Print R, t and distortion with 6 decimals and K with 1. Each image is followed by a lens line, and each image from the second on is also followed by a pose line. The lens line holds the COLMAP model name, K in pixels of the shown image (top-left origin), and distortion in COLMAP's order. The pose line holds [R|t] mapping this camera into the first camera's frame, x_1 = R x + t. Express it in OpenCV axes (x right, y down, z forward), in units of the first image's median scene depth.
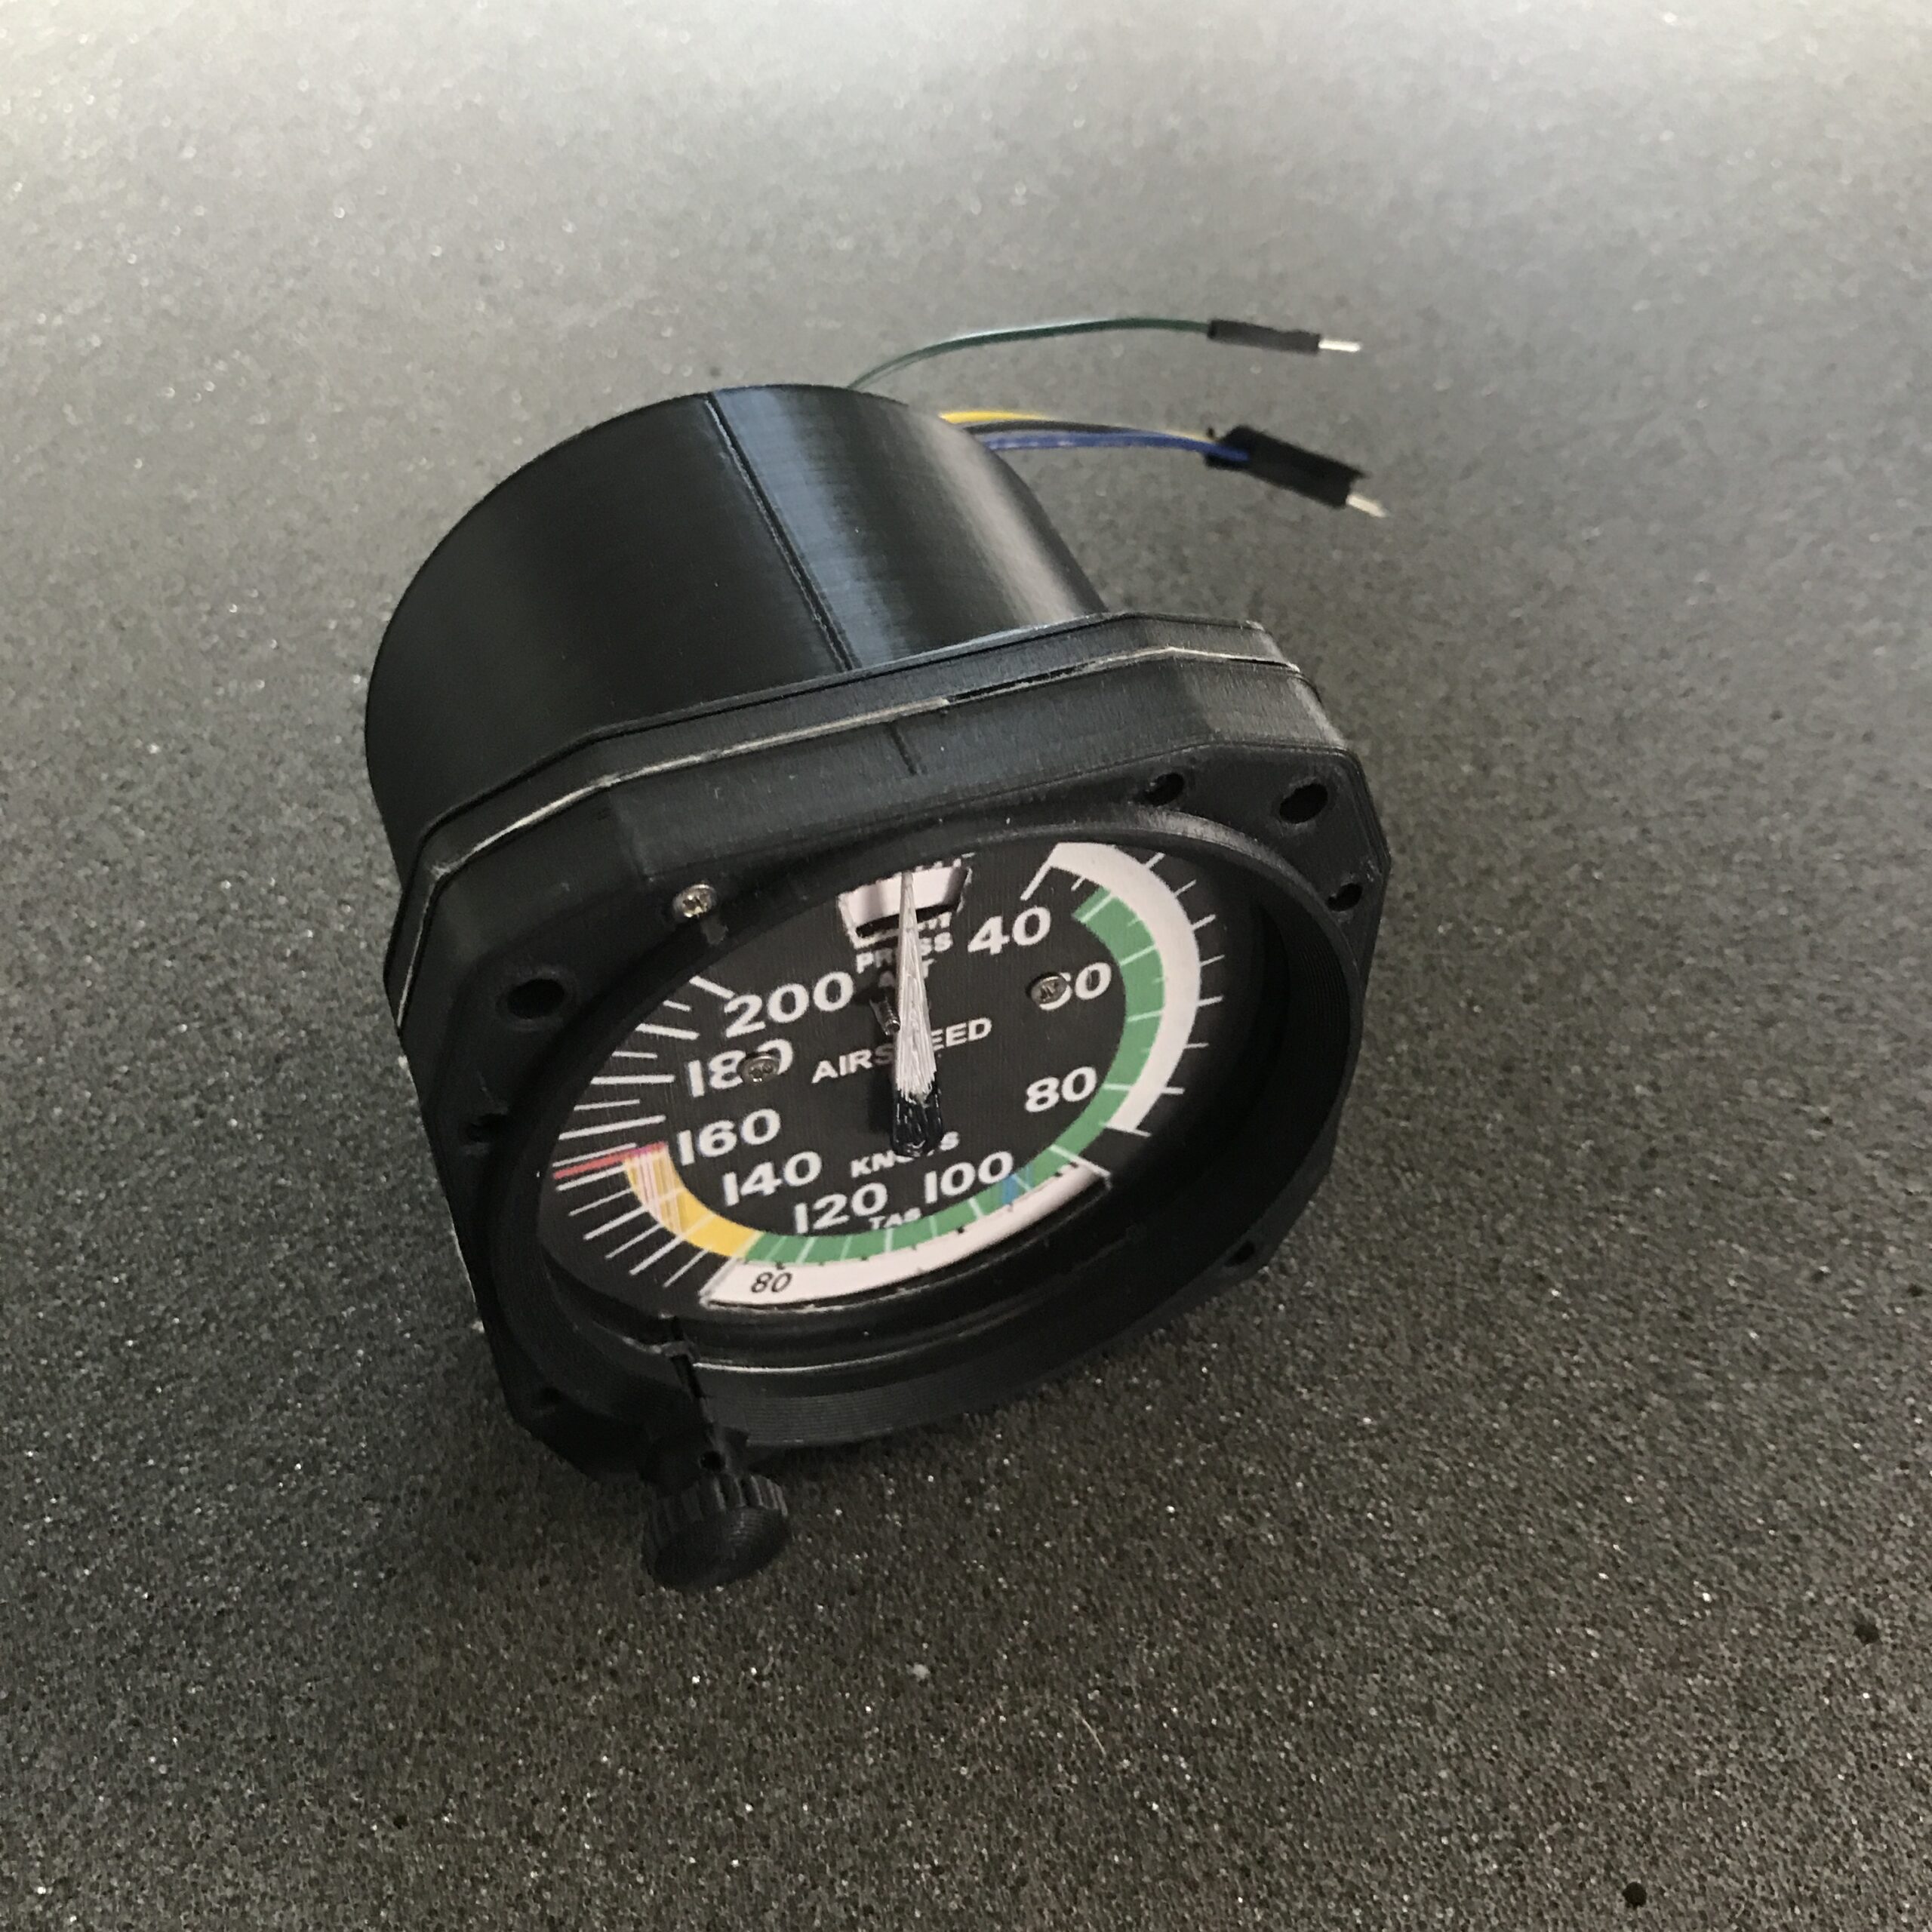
lens RADIAL K [[2215.8, 0, 1014.9], [0, 2215.8, 968.1], [0, 0, 1]] dist [0.040545, -0.286472]
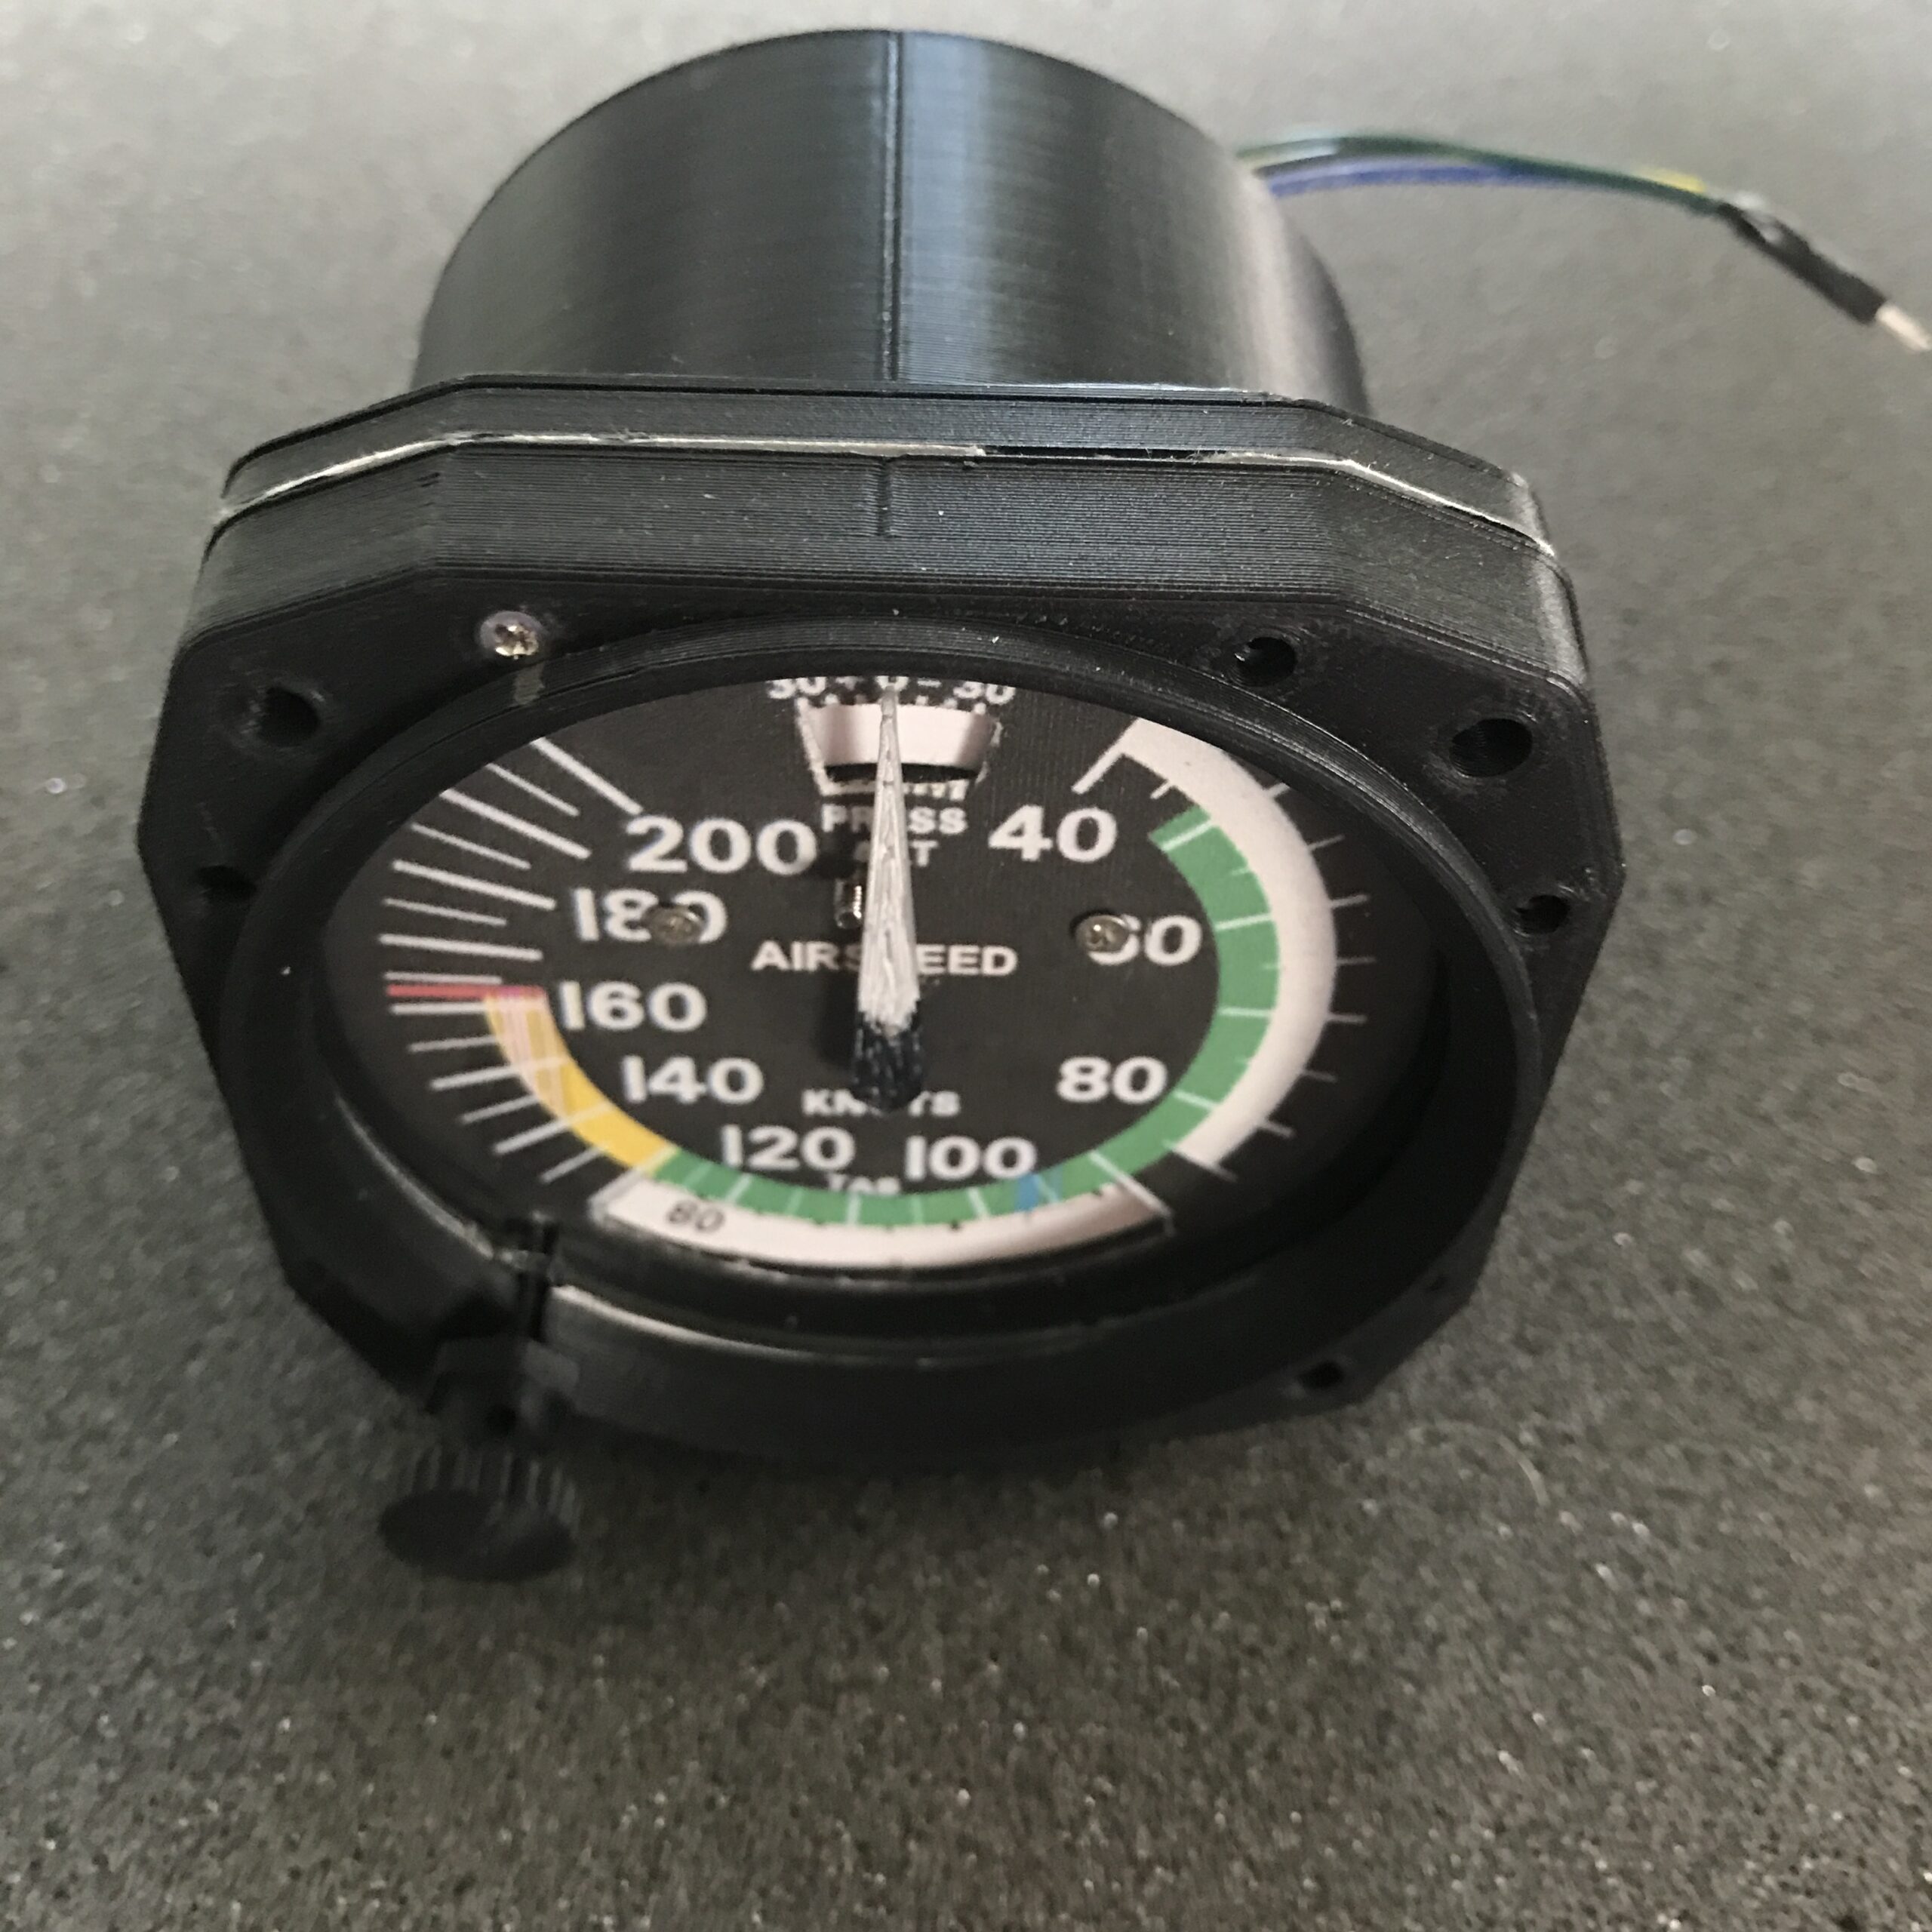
lens RADIAL K [[2215.8, 0, 1014.9], [0, 2215.8, 968.1], [0, 0, 1]] dist [0.040545, -0.286472]
pose [[0.939552, 0.273837, -0.205562, 0.136218], [-0.271016, 0.961644, 0.042323, -0.001961], [0.209267, 0.015946, 0.977729, 0.306204]]
